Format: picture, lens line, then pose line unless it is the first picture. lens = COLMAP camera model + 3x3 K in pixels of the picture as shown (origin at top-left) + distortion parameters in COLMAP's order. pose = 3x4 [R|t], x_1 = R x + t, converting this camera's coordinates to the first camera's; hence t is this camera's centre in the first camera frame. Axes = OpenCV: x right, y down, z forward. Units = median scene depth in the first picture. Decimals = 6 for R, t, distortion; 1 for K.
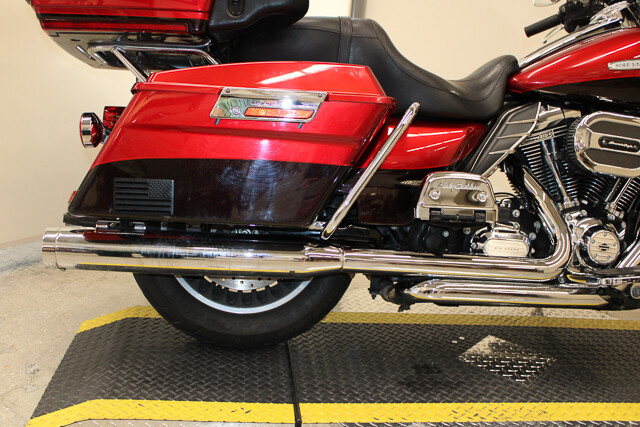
lens RADIAL K [[655.7, 0, 320.0], [0, 655.7, 213.5], [0, 0, 1]] dist [-0.071318, 0.017081]
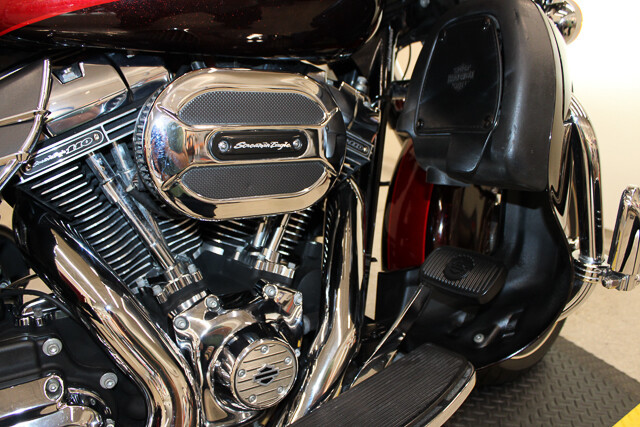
lens RADIAL K [[524.8, 0, 324.9], [0, 524.8, 216.4], [0, 0, 1]] dist [-0.170436, 0.129011]
pose [[0.868580, -0.218986, 0.444537, 0.331953], [0.137657, 0.968378, 0.208071, -0.122443], [-0.476045, -0.119533, 0.871260, 0.665836]]
